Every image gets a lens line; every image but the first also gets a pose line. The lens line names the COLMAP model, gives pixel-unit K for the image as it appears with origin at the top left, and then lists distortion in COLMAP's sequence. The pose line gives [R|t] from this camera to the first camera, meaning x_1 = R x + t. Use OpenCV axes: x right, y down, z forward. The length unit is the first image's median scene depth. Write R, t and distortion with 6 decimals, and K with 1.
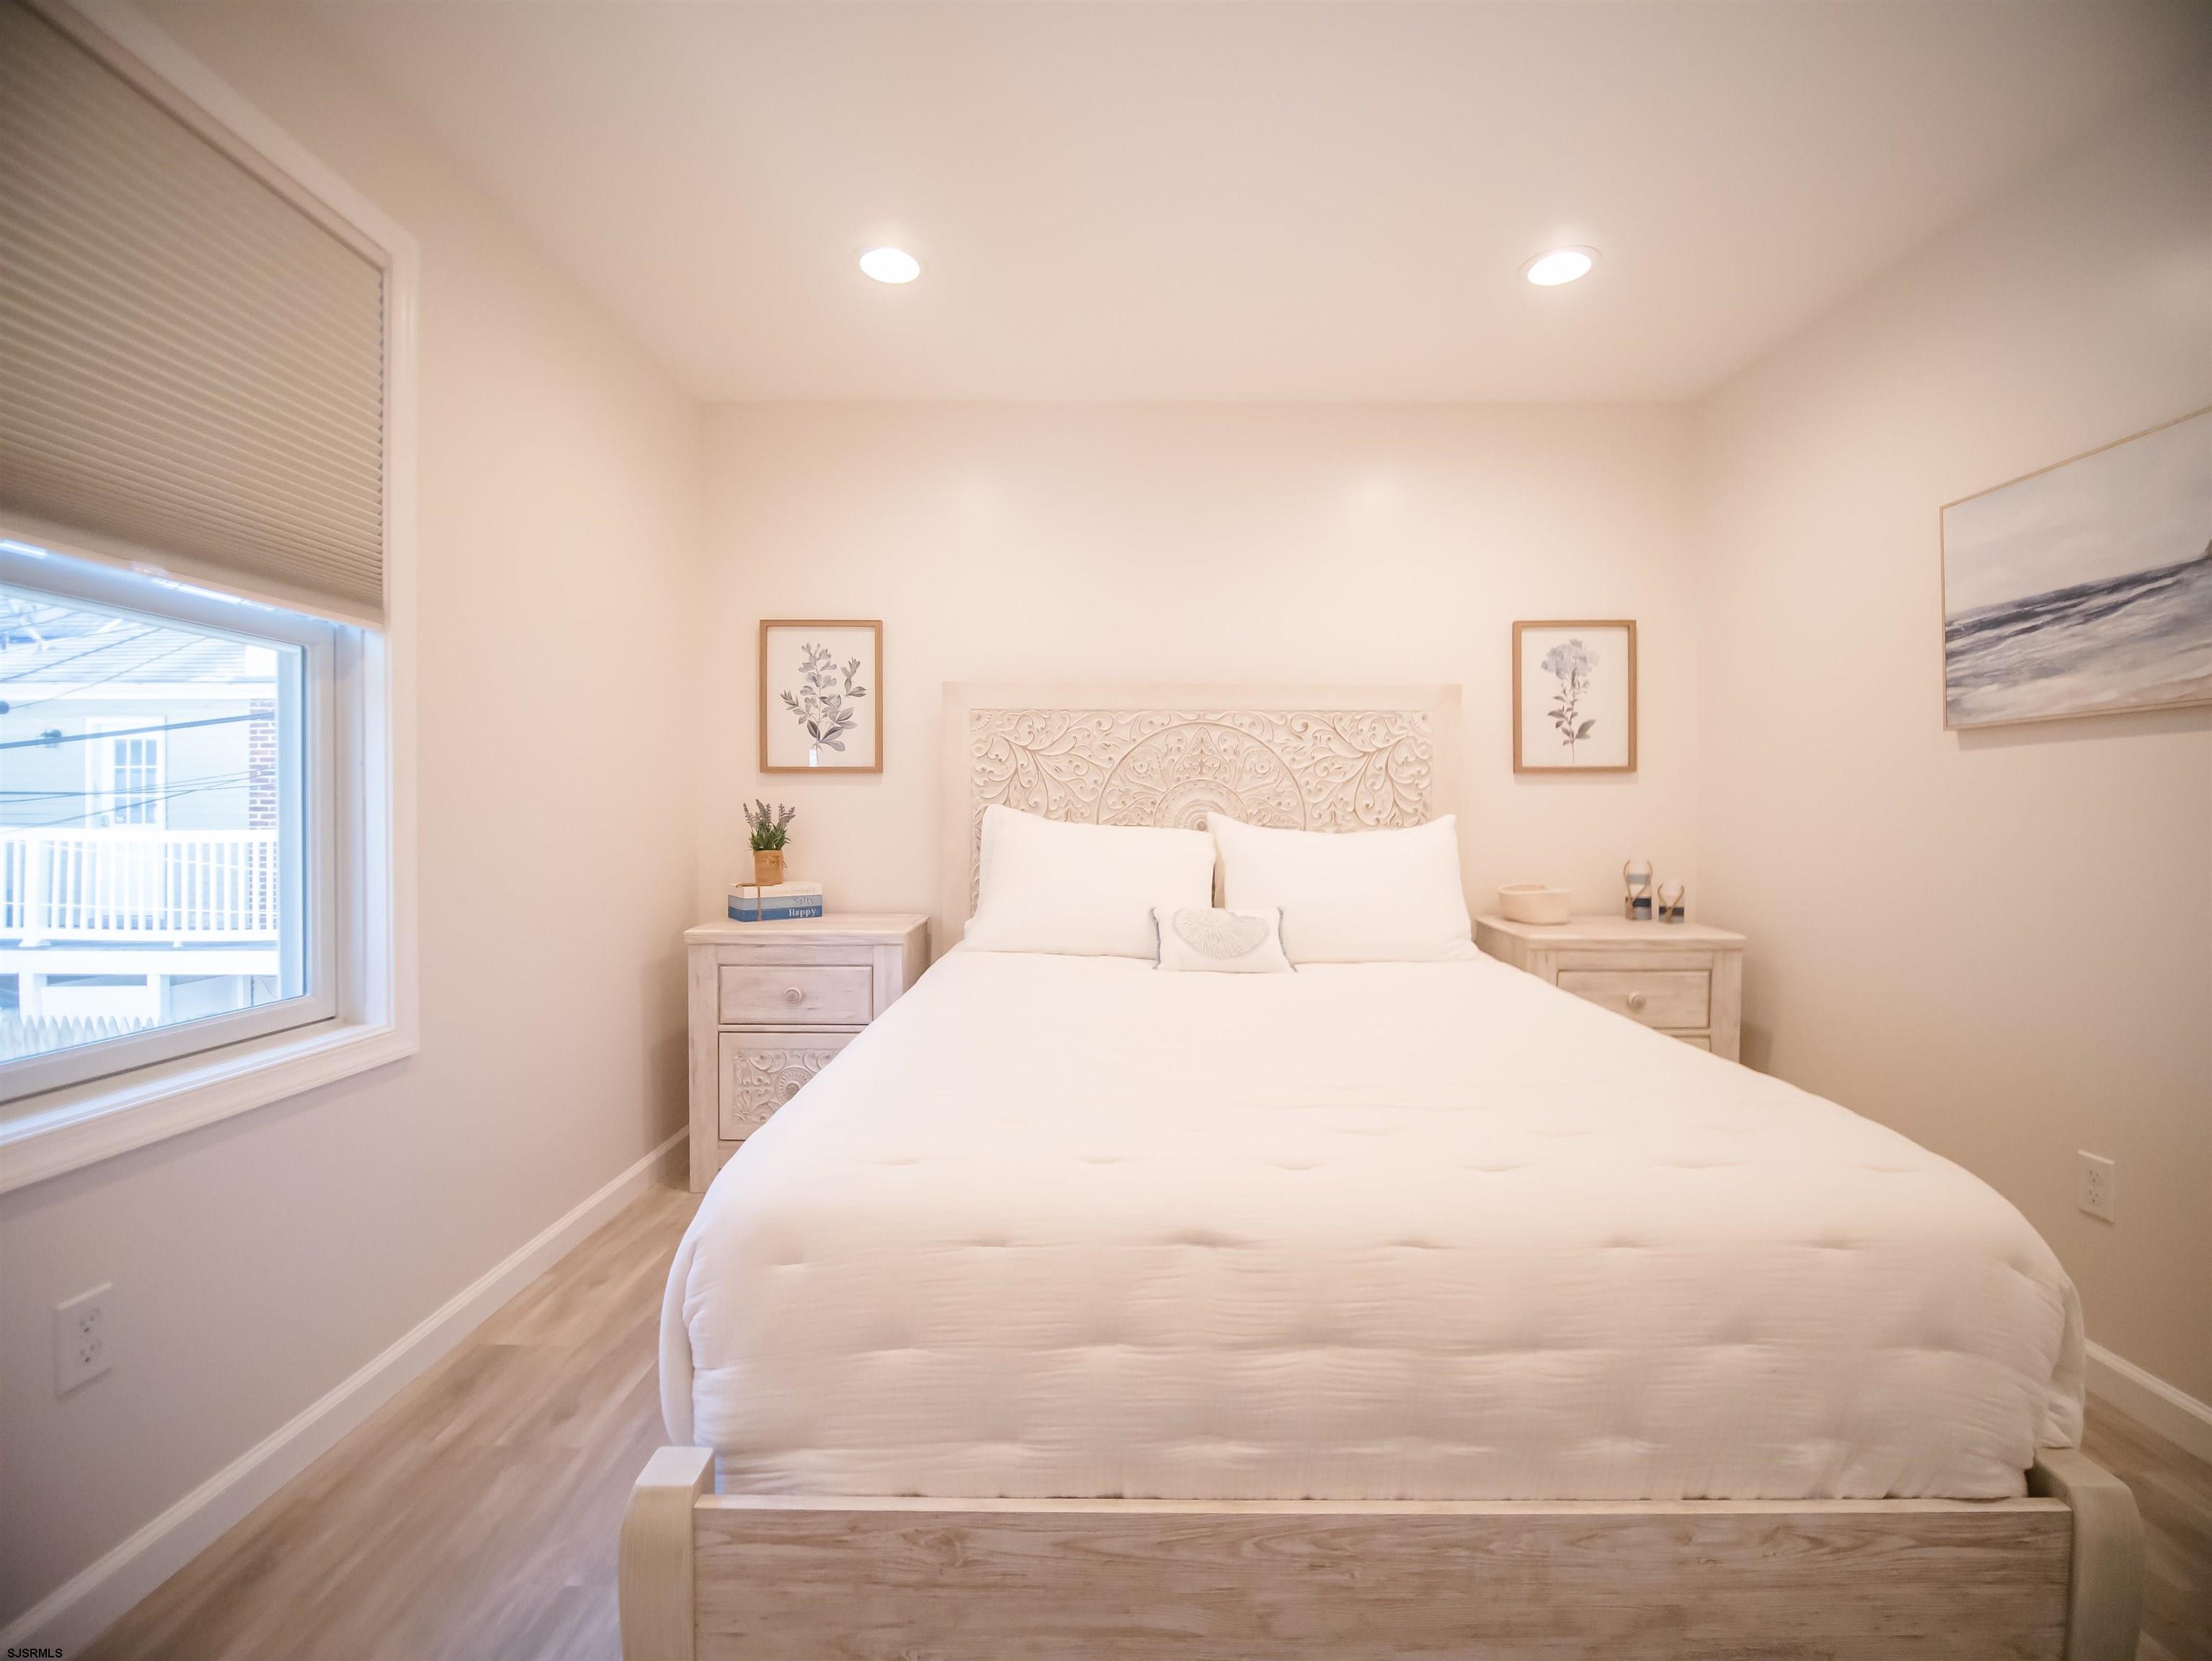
lens RADIAL K [[971.7, 0, 1106.0], [0, 971.7, 830.5], [0, 0, 1]] dist [-0.016159, -0.001105]
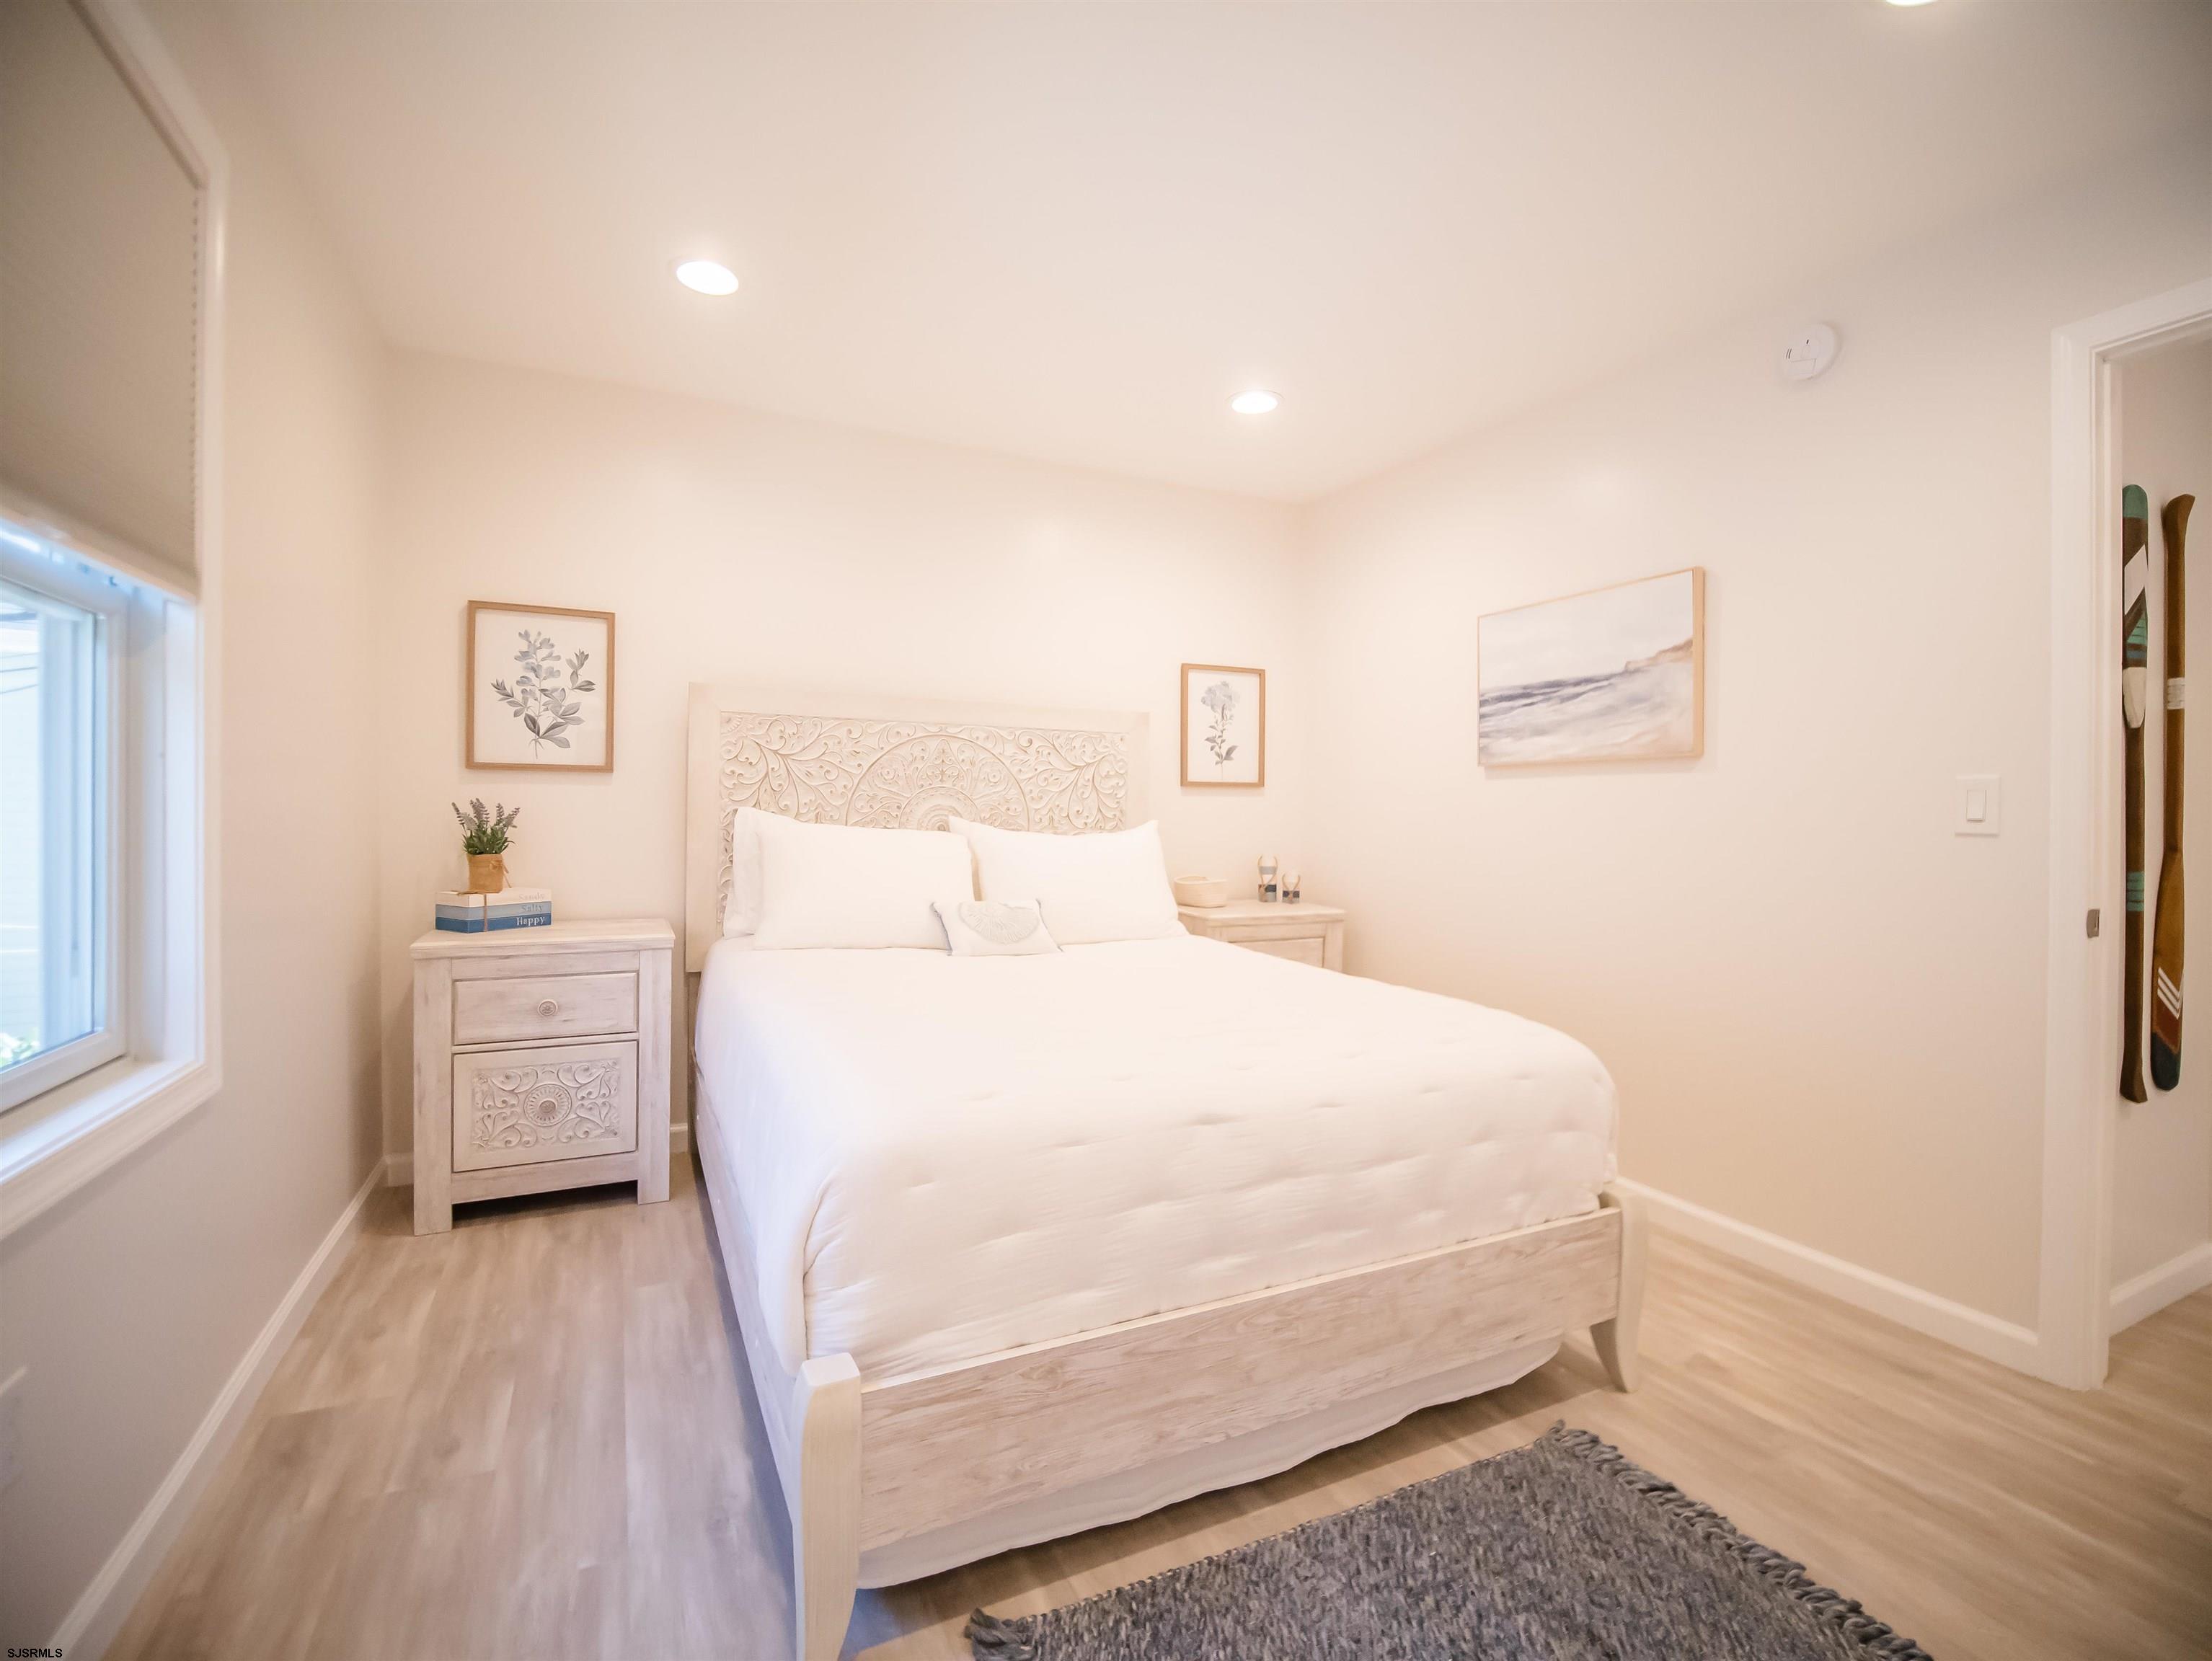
lens RADIAL K [[971.7, 0, 1106.0], [0, 971.7, 830.5], [0, 0, 1]] dist [-0.016159, -0.001105]
pose [[0.898833, 0.001359, 0.438290, -0.245148], [-0.001115, 0.999999, -0.000813, -0.001901], [-0.438290, 0.000242, 0.898833, -0.082597]]
